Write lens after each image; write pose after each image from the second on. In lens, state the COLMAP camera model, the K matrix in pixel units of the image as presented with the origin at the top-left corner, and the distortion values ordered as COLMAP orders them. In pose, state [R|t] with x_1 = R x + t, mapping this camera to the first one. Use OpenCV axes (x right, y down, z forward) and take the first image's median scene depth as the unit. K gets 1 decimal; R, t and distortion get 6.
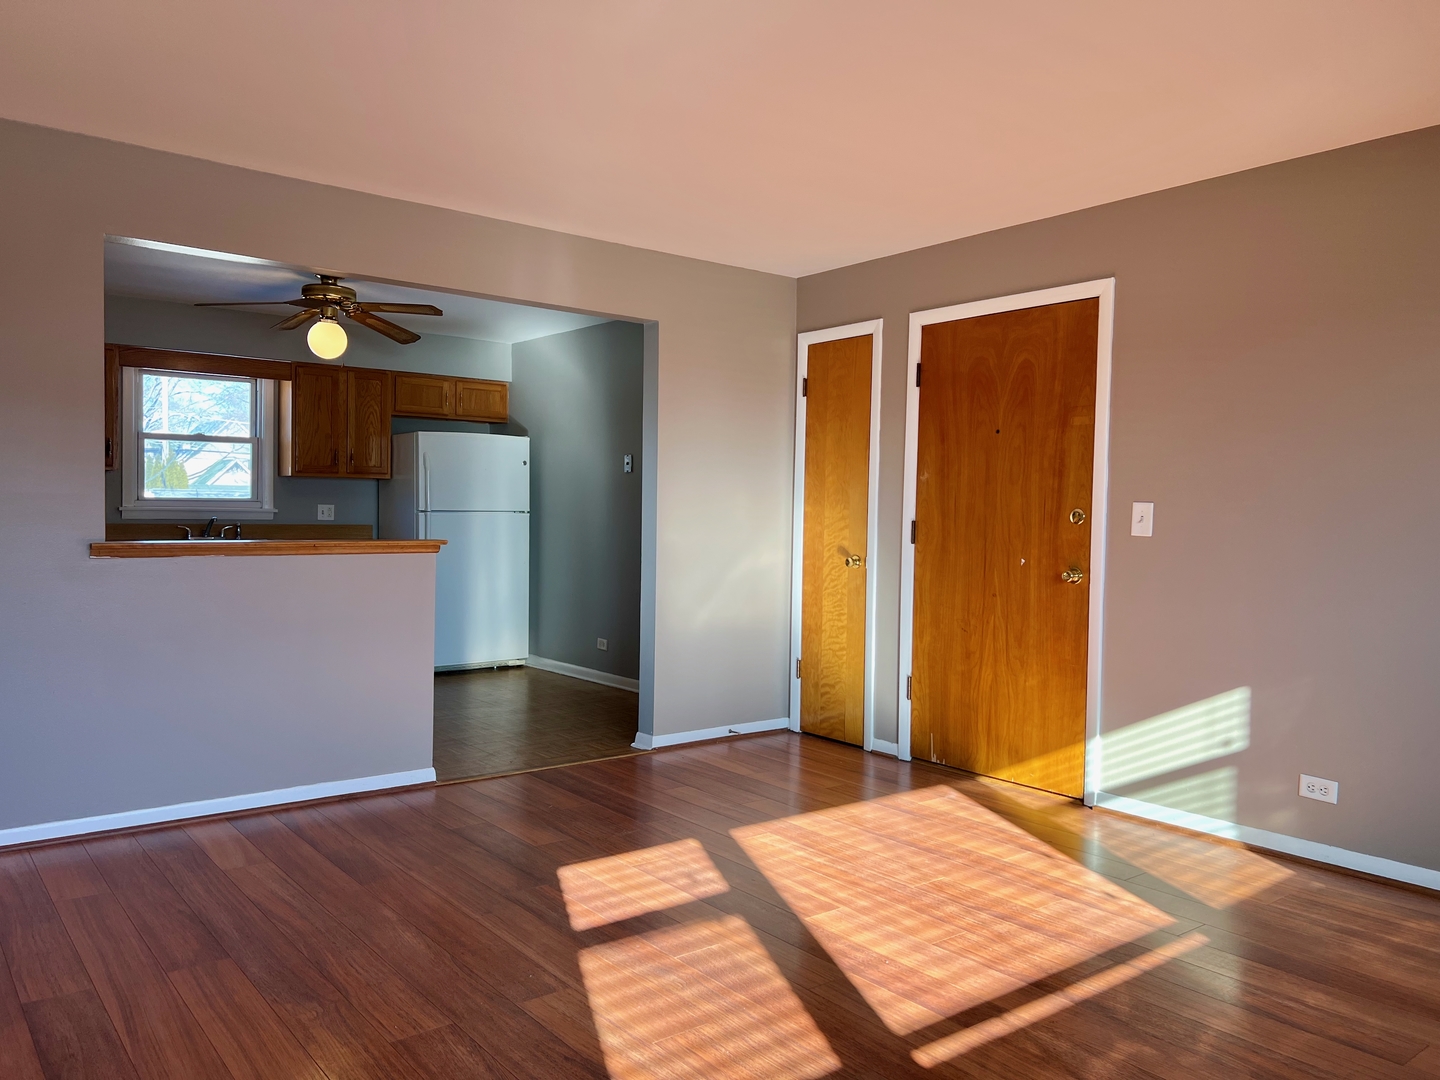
lens RADIAL K [[1076.8, 0, 710.3], [0, 1076.8, 518.7], [0, 0, 1]] dist [0.059455, -0.070236]
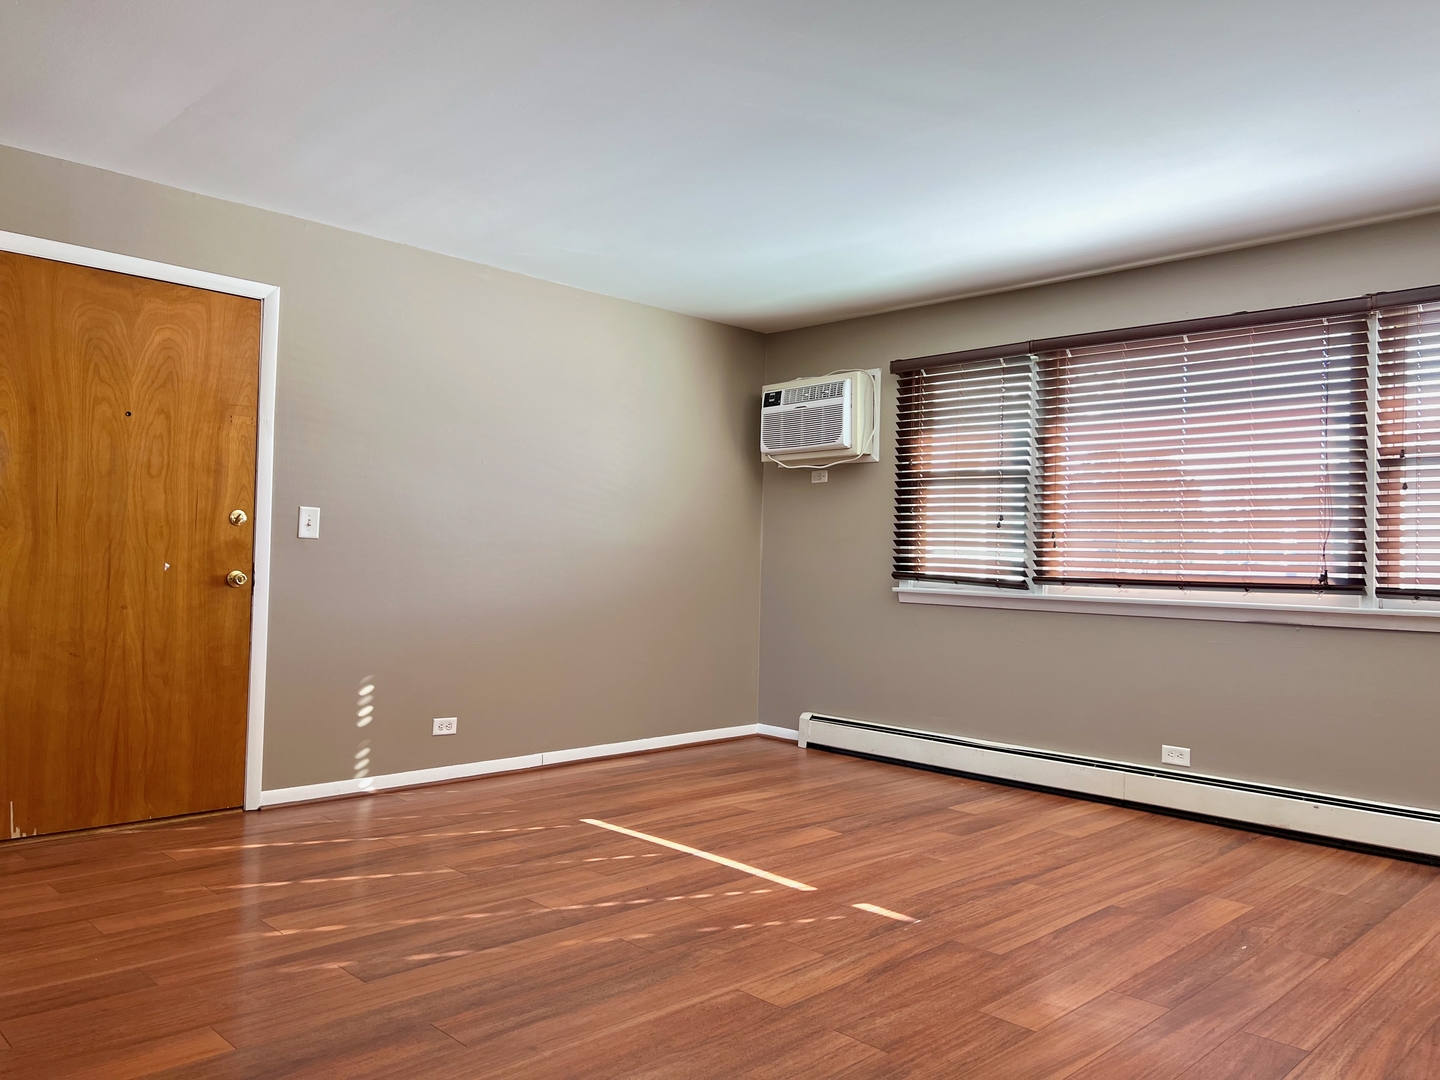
lens RADIAL K [[1076.8, 0, 710.3], [0, 1076.8, 518.7], [0, 0, 1]] dist [0.059455, -0.070236]
pose [[-0.108053, 0.020281, 0.993938, -0.823971], [-0.019310, 0.999560, -0.022495, 0.015516], [-0.993958, -0.021623, -0.107613, 0.832681]]
